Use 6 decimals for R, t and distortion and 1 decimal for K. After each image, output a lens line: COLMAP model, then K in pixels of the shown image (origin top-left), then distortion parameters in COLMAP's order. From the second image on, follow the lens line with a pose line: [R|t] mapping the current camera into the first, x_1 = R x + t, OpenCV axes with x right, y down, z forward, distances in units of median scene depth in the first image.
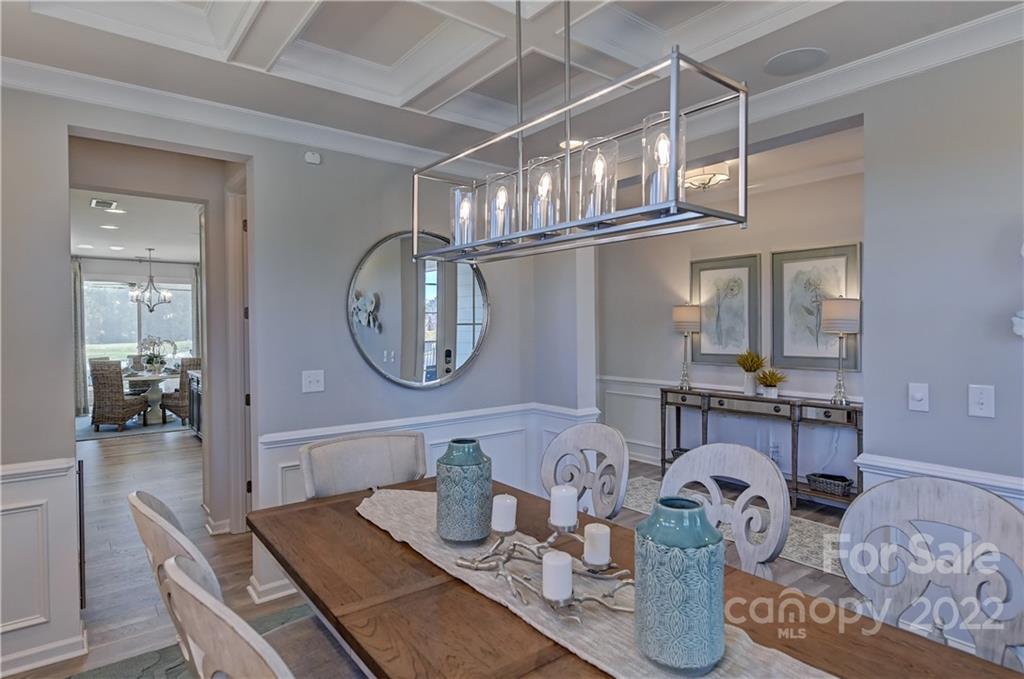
lens RADIAL K [[571.4, 0, 511.0], [0, 571.4, 337.9], [0, 0, 1]] dist [-0.002227, 0.000082]
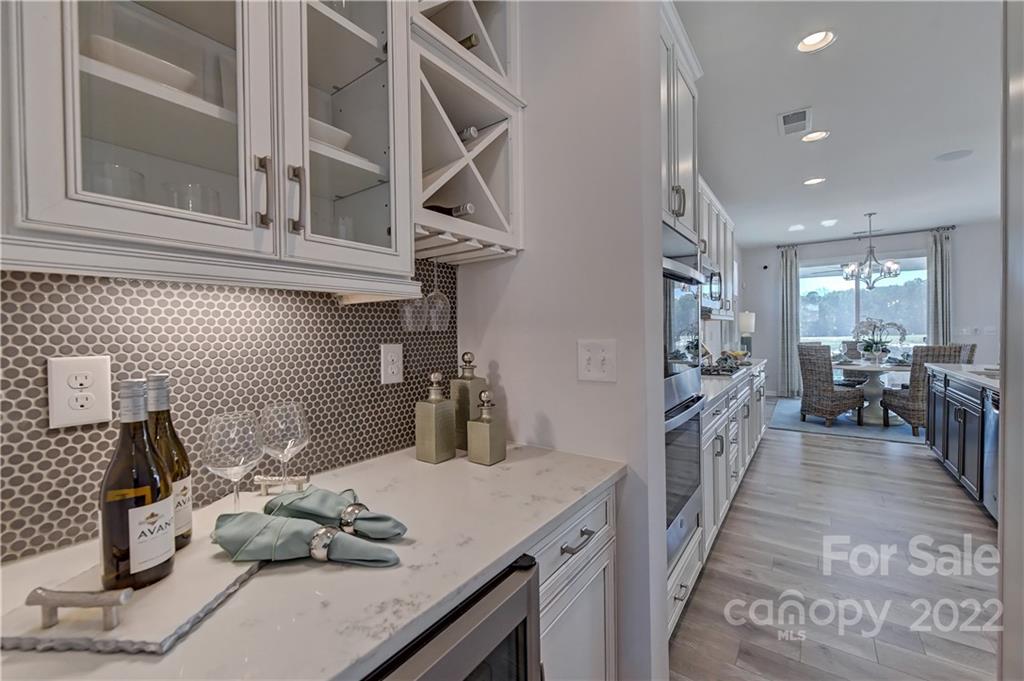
lens RADIAL K [[413.4, 0, 517.1], [0, 413.4, 335.7], [0, 0, 1]] dist [0.002605, -0.002992]
pose [[0.288001, 0.013031, -0.957541, -0.200735], [-0.007057, 0.999909, 0.011485, 0.019223], [0.957604, 0.003450, 0.288067, 0.333723]]
